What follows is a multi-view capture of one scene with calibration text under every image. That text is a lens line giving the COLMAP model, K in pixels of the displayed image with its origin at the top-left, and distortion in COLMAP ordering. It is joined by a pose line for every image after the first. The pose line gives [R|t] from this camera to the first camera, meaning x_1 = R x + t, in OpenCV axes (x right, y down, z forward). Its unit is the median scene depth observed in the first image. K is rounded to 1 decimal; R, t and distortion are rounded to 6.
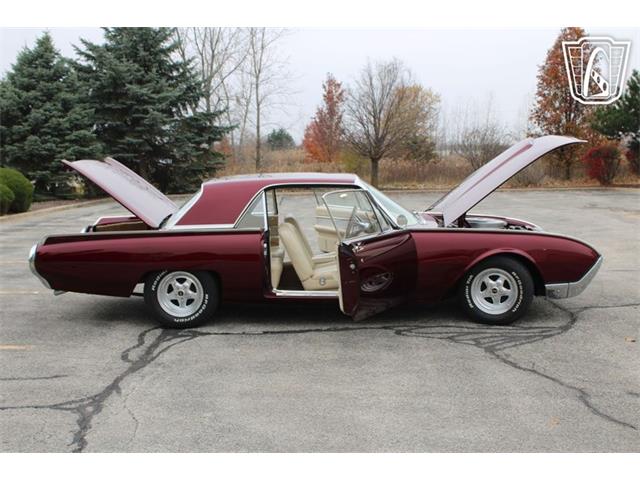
lens RADIAL K [[820.5, 0, 318.1], [0, 820.5, 239.8], [0, 0, 1]] dist [-0.030042, 0.000000]
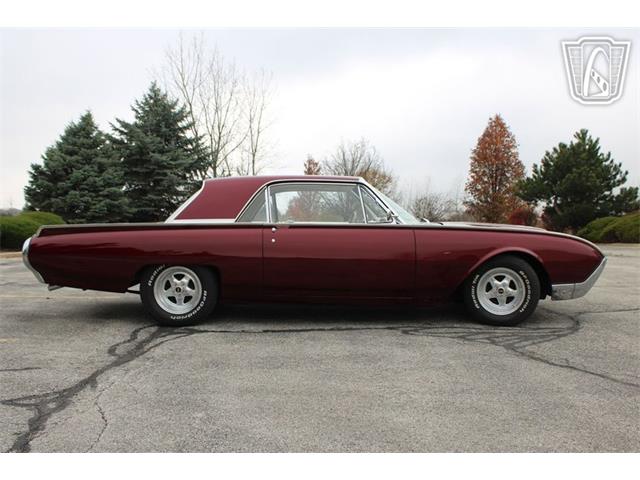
lens RADIAL K [[625.7, 0, 317.6], [0, 625.7, 238.2], [0, 0, 1]] dist [-0.077605, 0.000000]
pose [[0.999384, 0.015398, 0.031529, -0.027870], [-0.012912, 0.996904, -0.077567, 0.059107], [-0.032625, 0.077112, 0.996488, 0.258940]]
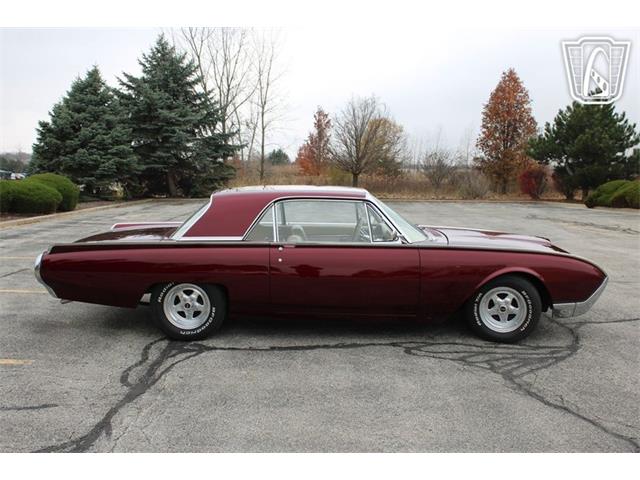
lens RADIAL K [[625.7, 0, 320.0], [0, 625.7, 244.9], [0, 0, 1]] dist [-0.077605, 0.000000]
pose [[0.999496, 0.022315, 0.022598, -0.026352], [-0.022684, 0.999611, 0.016224, -0.023077], [-0.022227, -0.016729, 0.999613, 0.245616]]
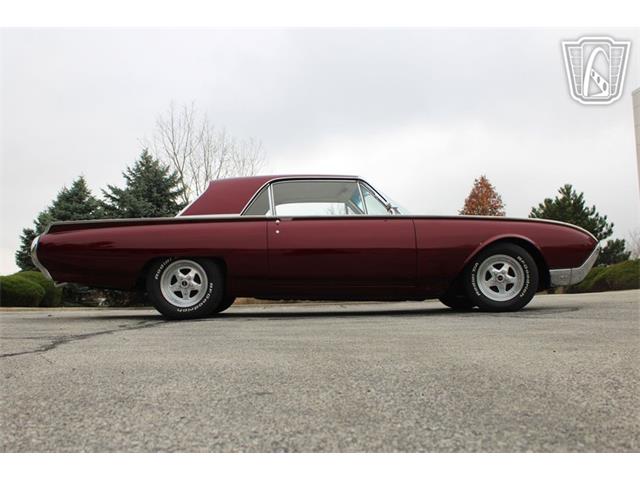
lens RADIAL K [[625.7, 0, 317.8], [0, 625.7, 238.6], [0, 0, 1]] dist [-0.077605, 0.000000]
pose [[0.998852, -0.005185, 0.047617, -0.043523], [0.014186, 0.981544, -0.190707, 0.155196], [-0.045750, 0.191164, 0.980491, 0.251609]]
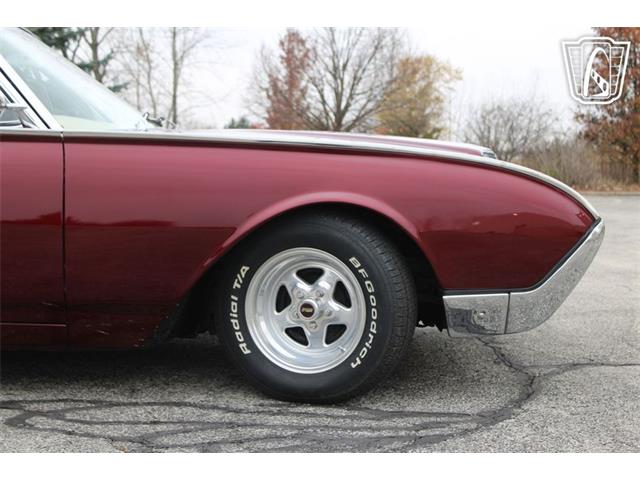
lens RADIAL K [[1160.9, 0, 297.9], [0, 1160.9, 242.0], [0, 0, 1]] dist [0.033263, 0.000000]
pose [[0.999699, 0.023579, 0.006820, 0.204703], [-0.023379, 0.999334, -0.028013, 0.046071], [-0.007476, 0.027845, 0.999584, 0.474186]]
